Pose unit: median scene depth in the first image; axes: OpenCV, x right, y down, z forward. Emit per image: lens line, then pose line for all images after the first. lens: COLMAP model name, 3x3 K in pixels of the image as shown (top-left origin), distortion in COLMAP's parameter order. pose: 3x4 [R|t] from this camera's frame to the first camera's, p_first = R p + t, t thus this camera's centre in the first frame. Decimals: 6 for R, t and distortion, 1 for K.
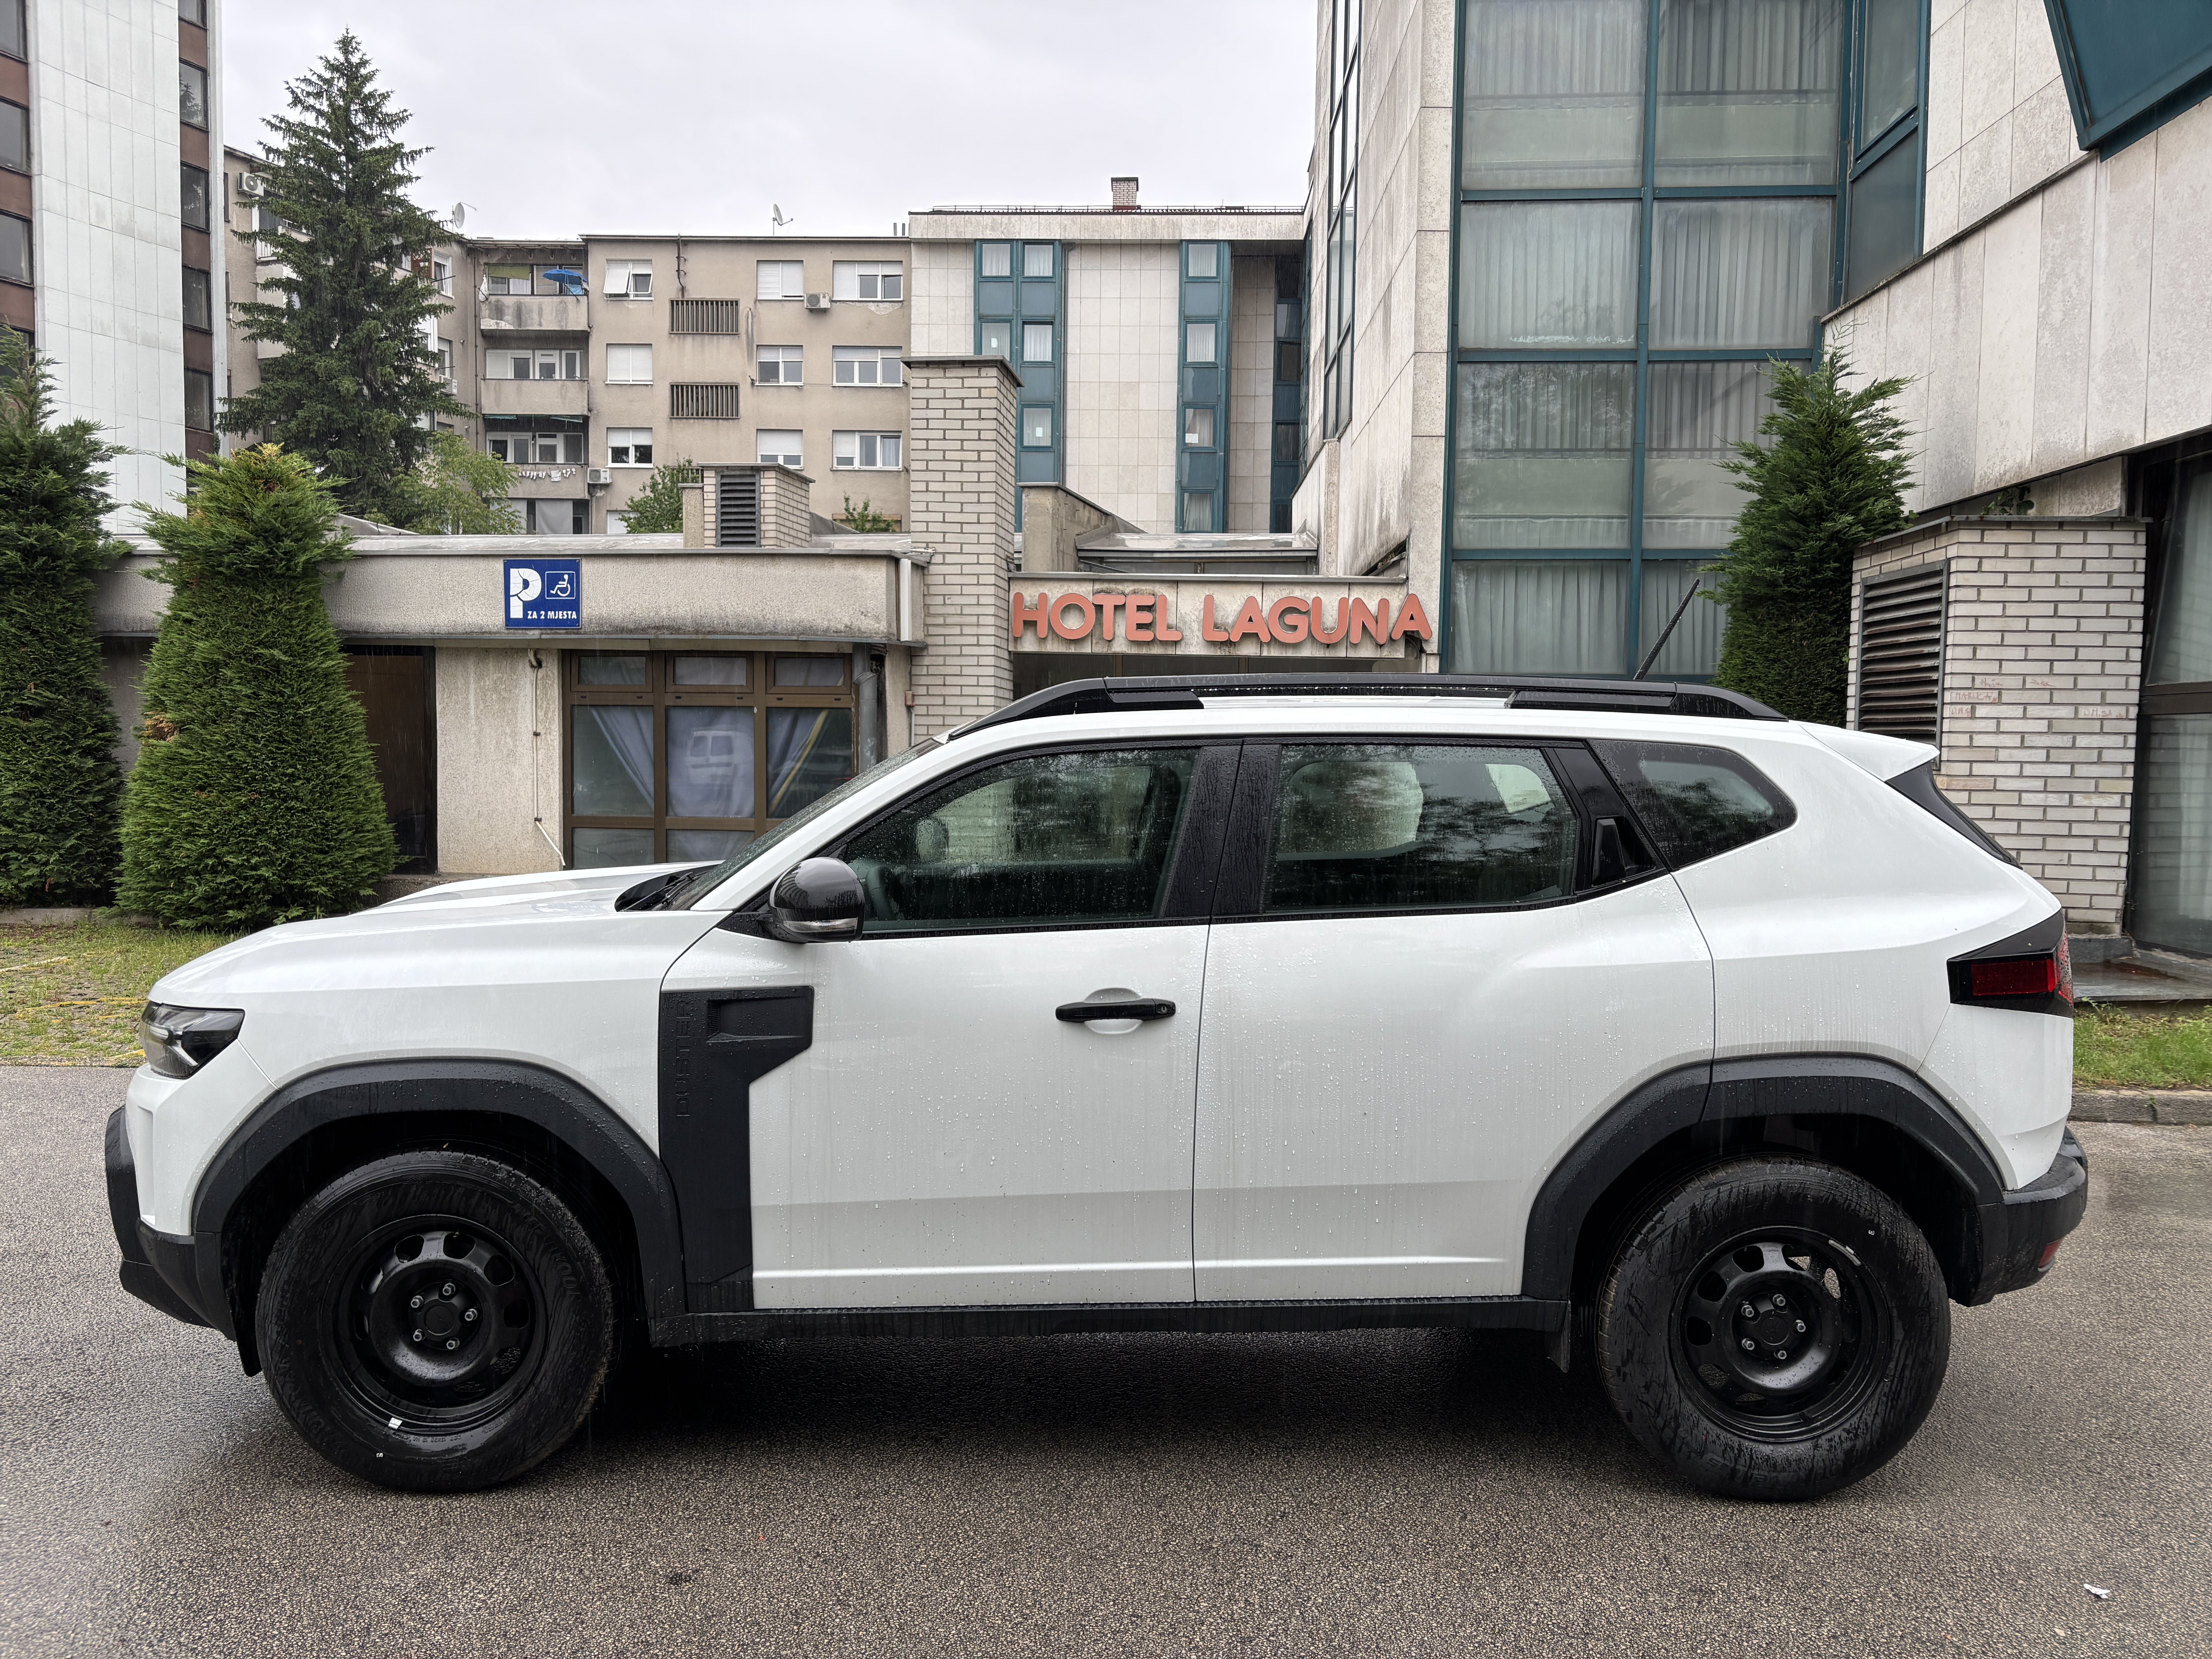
lens RADIAL K [[1656.6, 0, 1106.0], [0, 1656.6, 829.5], [0, 0, 1]] dist [0.038626, -0.060696]
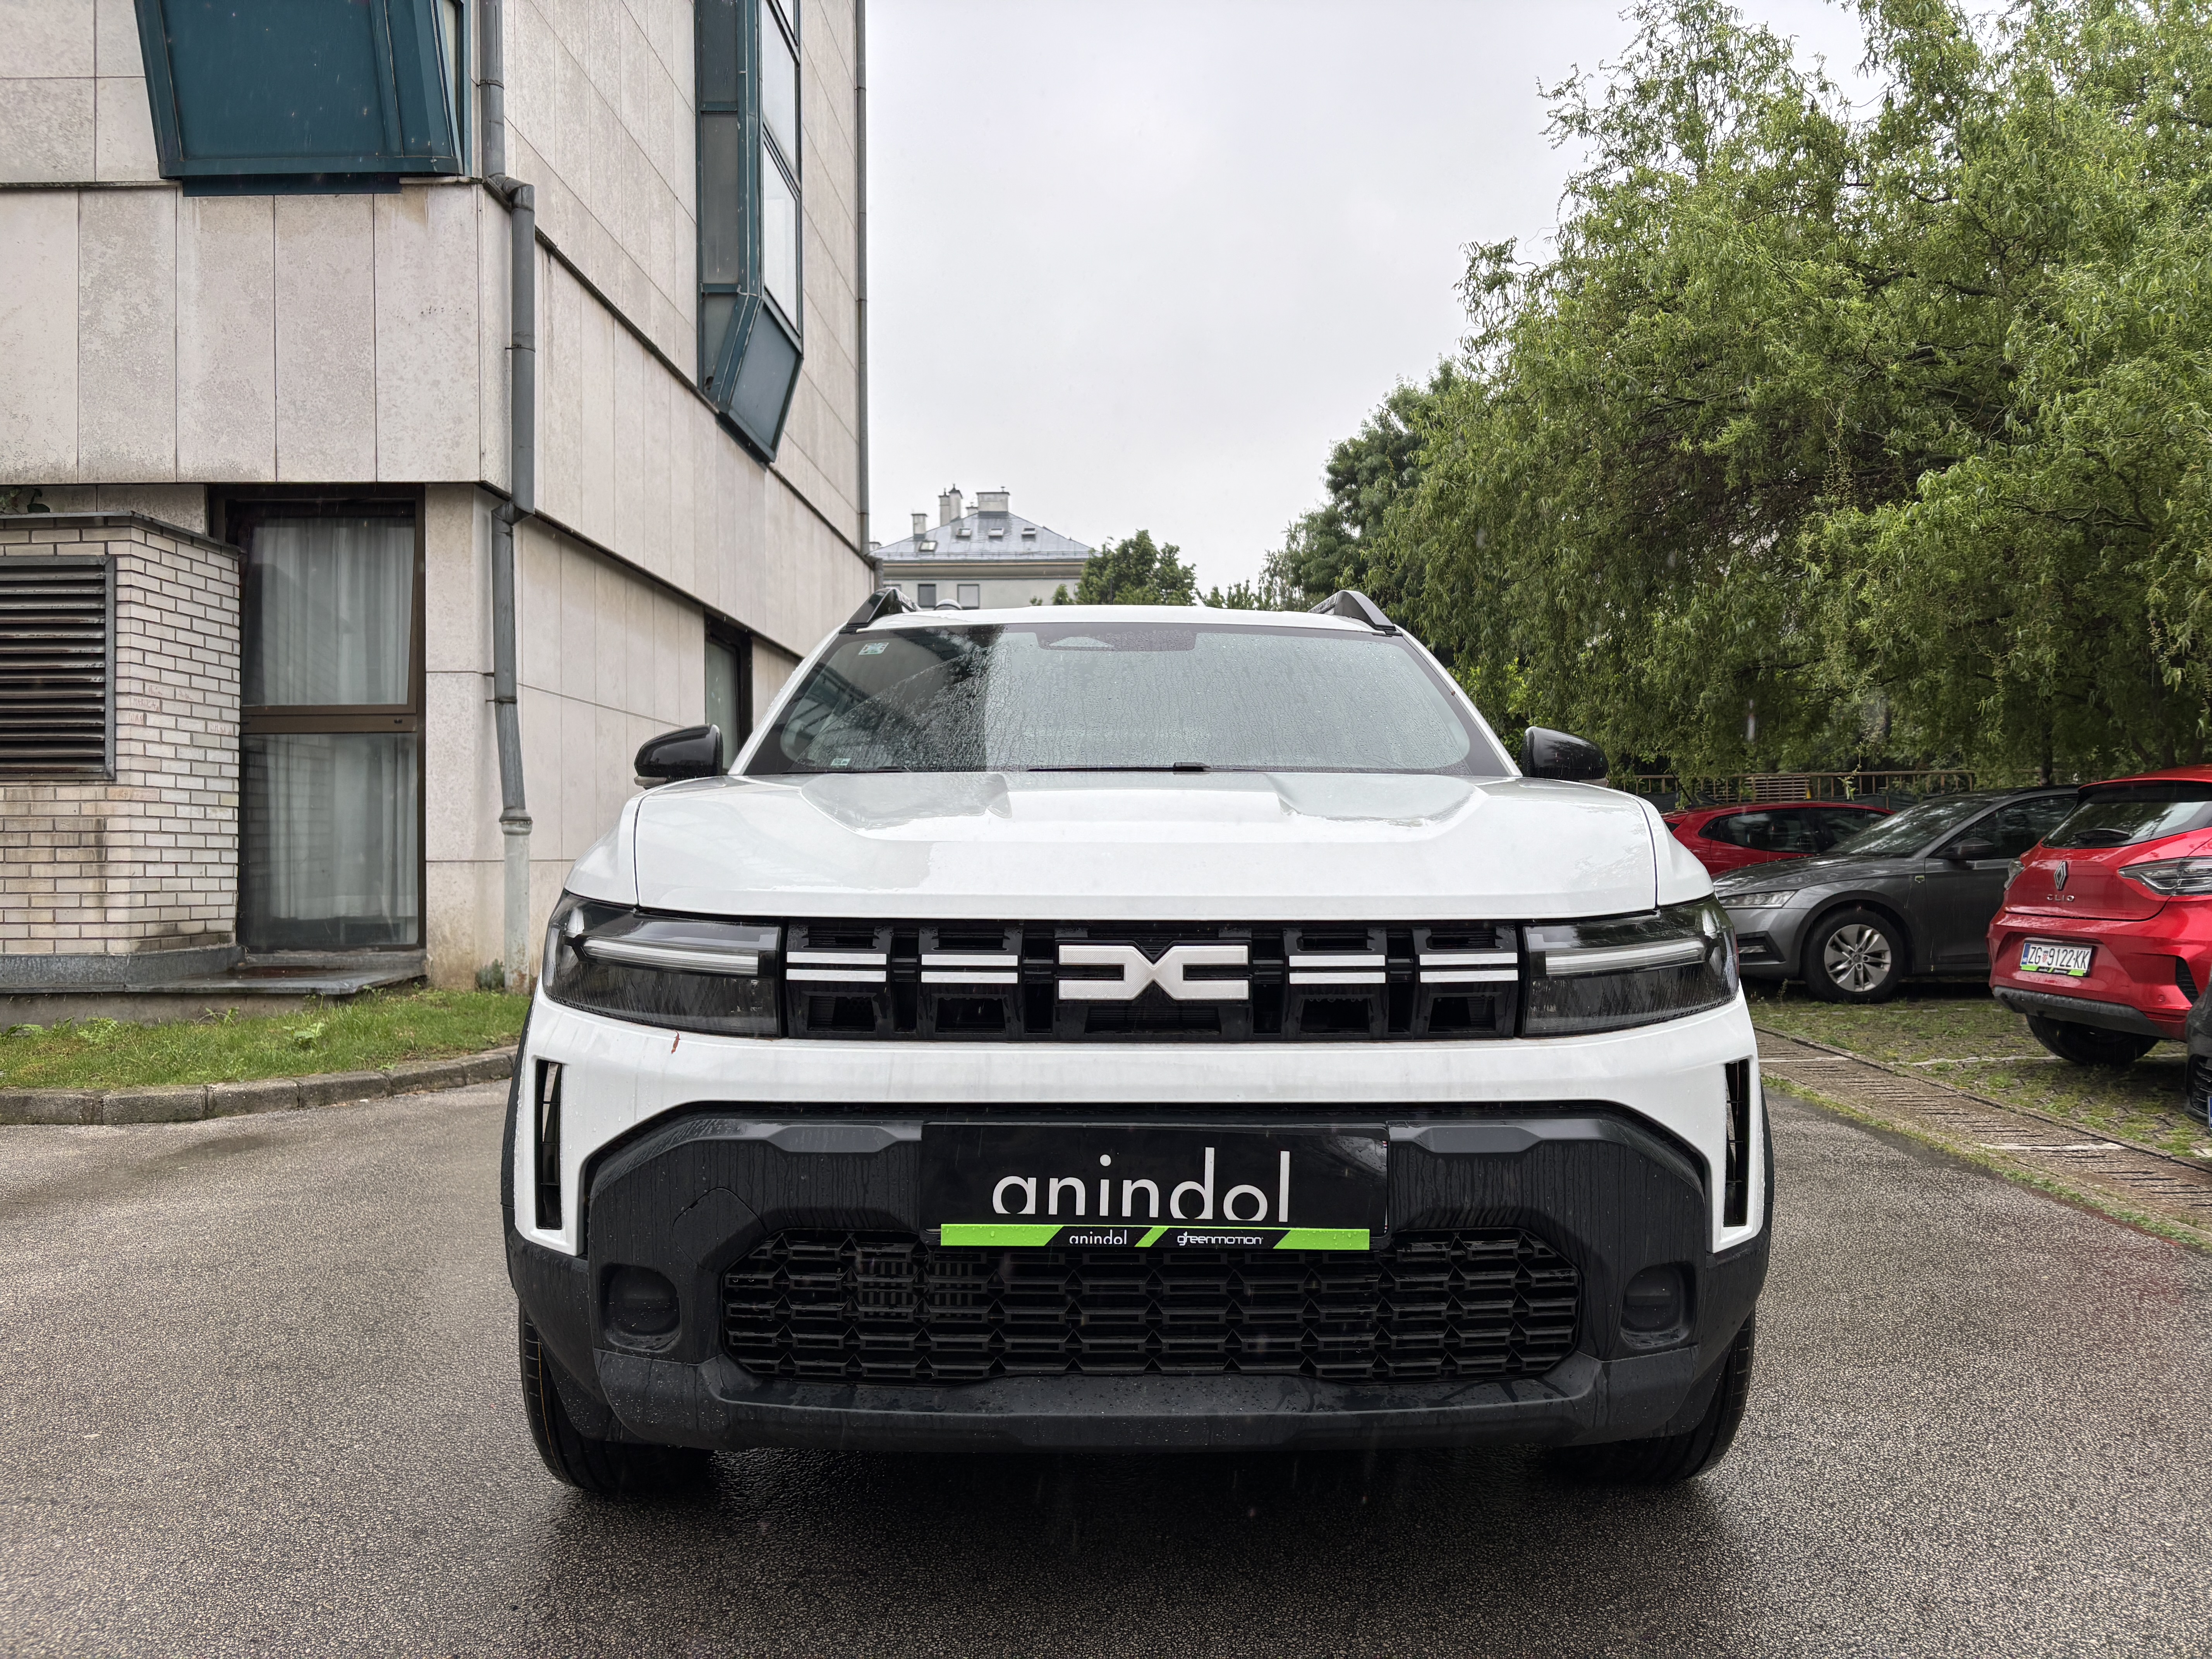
lens RADIAL K [[1668.8, 0, 1112.3], [0, 1668.8, 838.6], [0, 0, 1]] dist [0.060661, -0.084706]
pose [[0.002294, -0.000304, 0.999997, -0.320729], [0.053498, 0.998568, 0.000181, 0.019559], [-0.998565, 0.053498, 0.002307, 0.319579]]
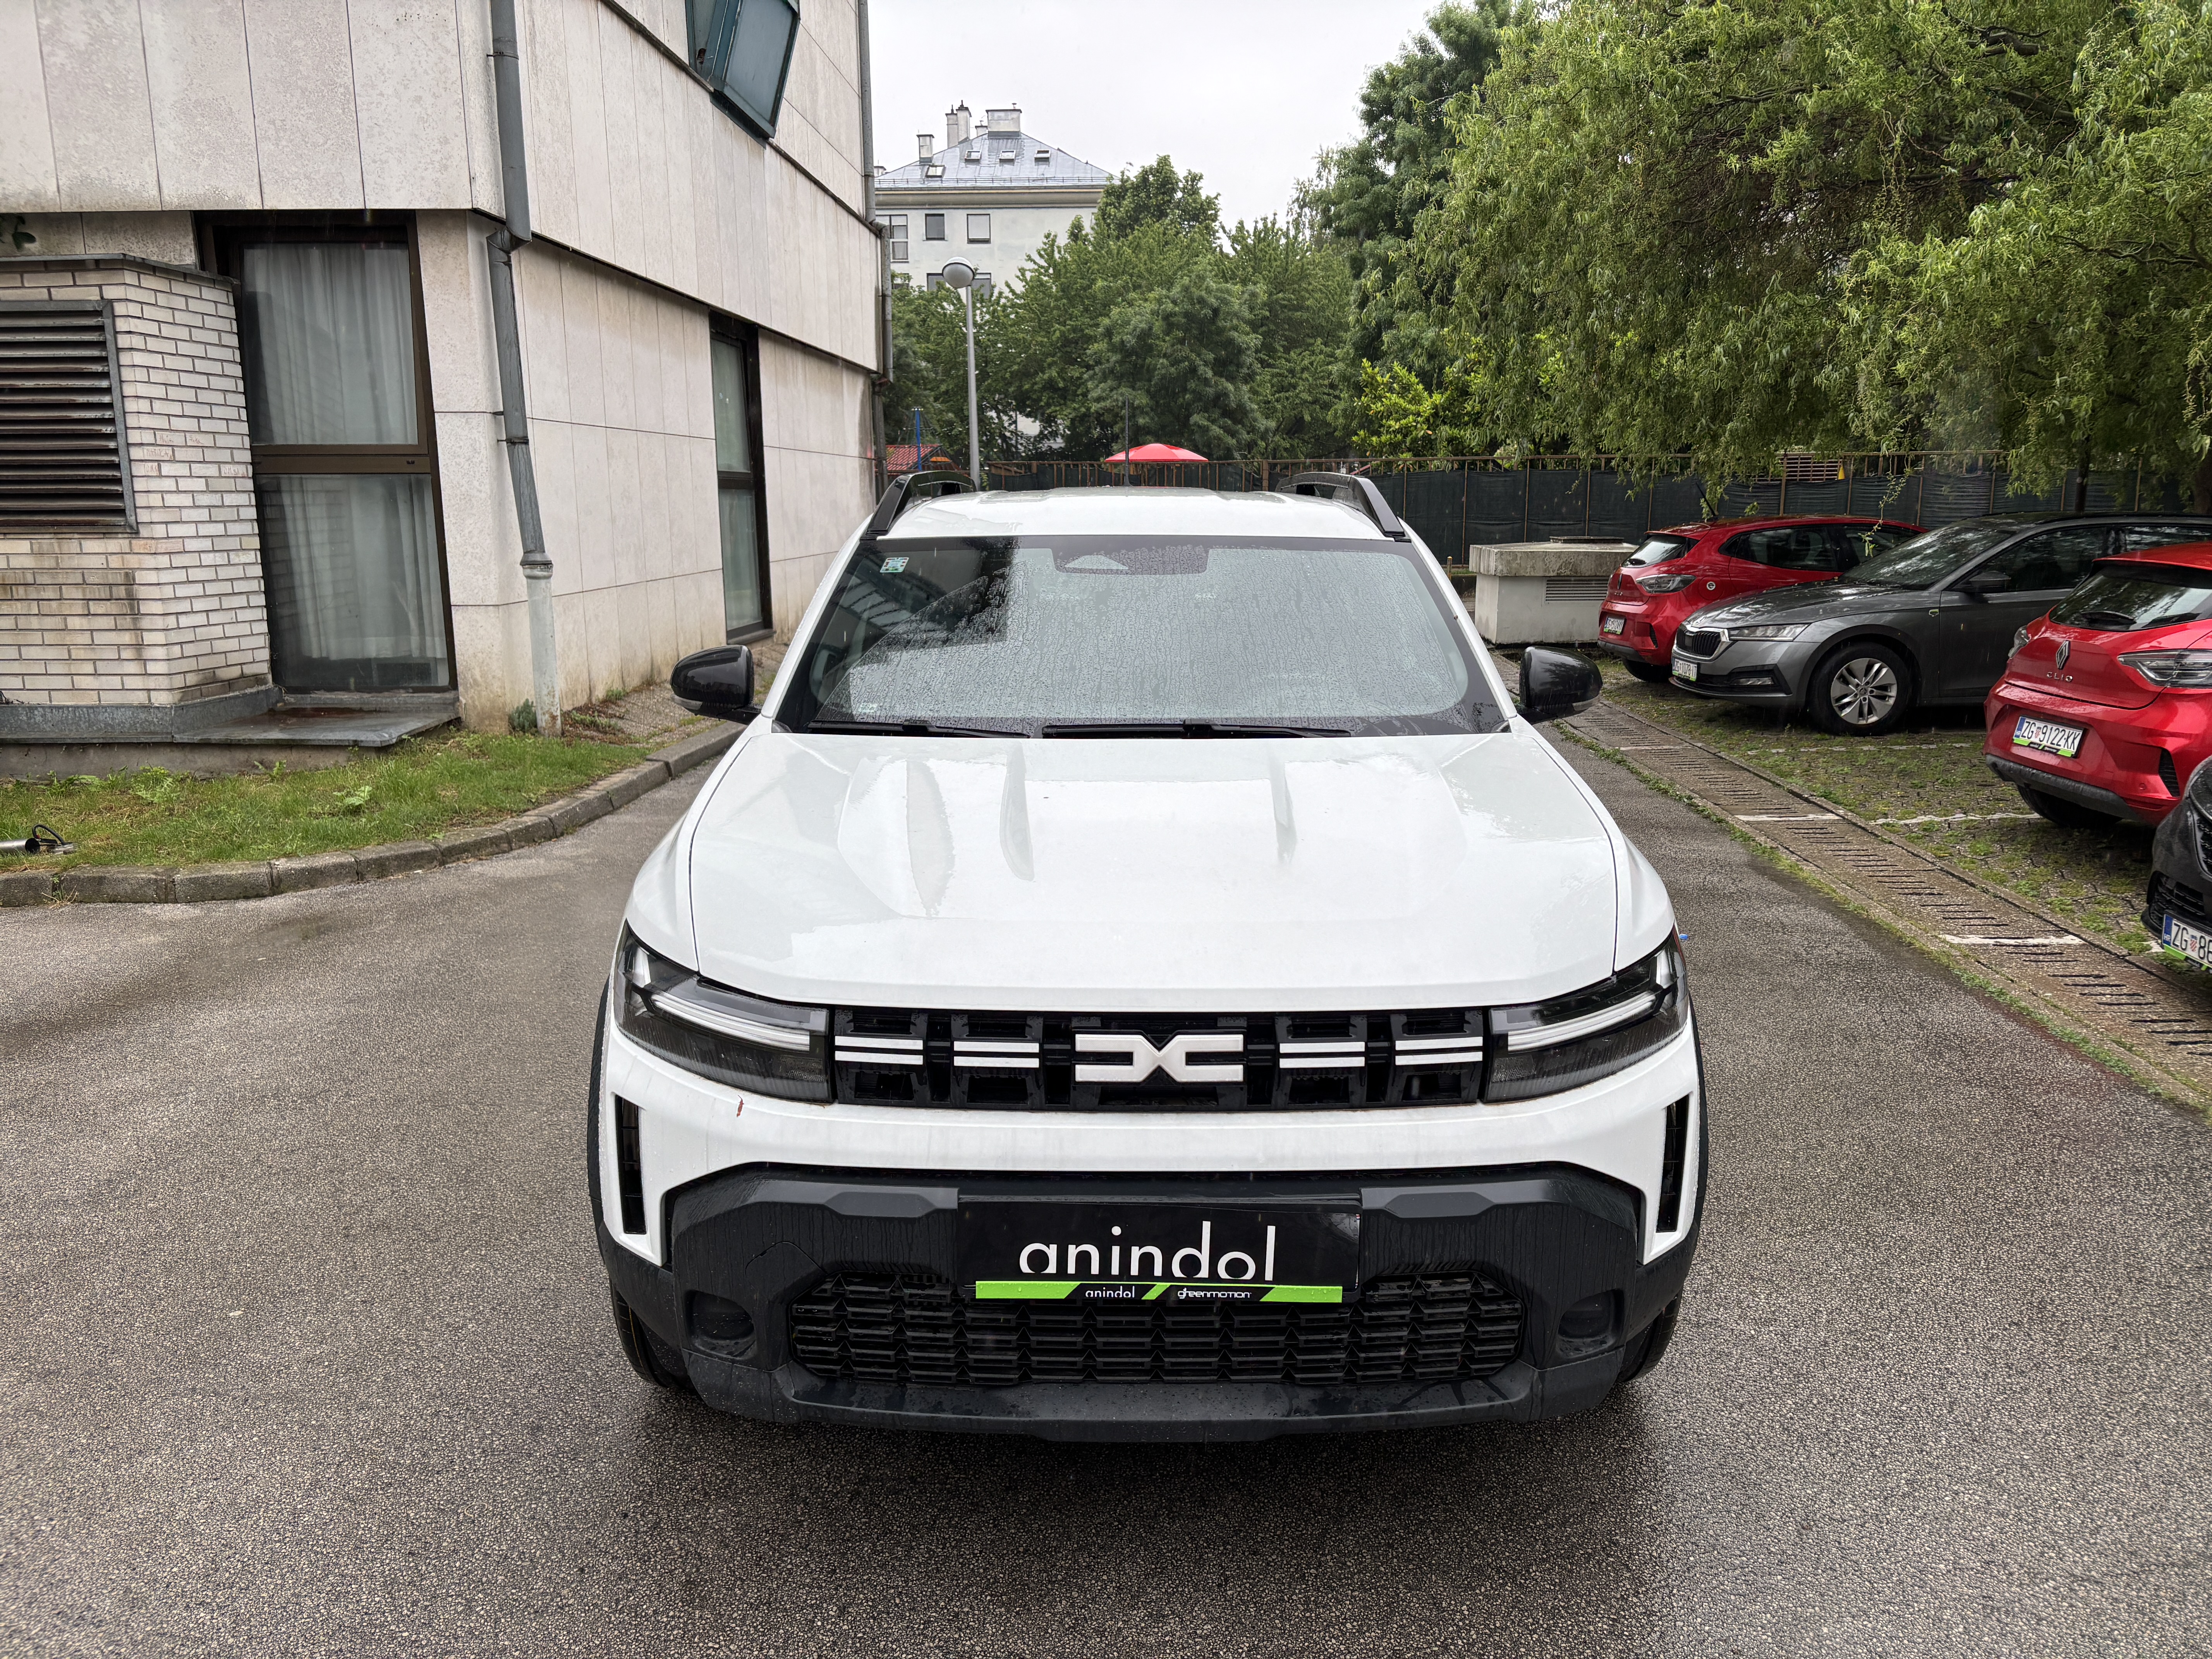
lens RADIAL K [[1674.4, 0, 1117.3], [0, 1674.4, 837.9], [0, 0, 1]] dist [0.029748, -0.034271]
pose [[0.010246, -0.208533, 0.977962, -0.332218], [0.053452, 0.976729, 0.207710, -0.025617], [-0.998518, 0.050146, 0.021154, 0.316395]]
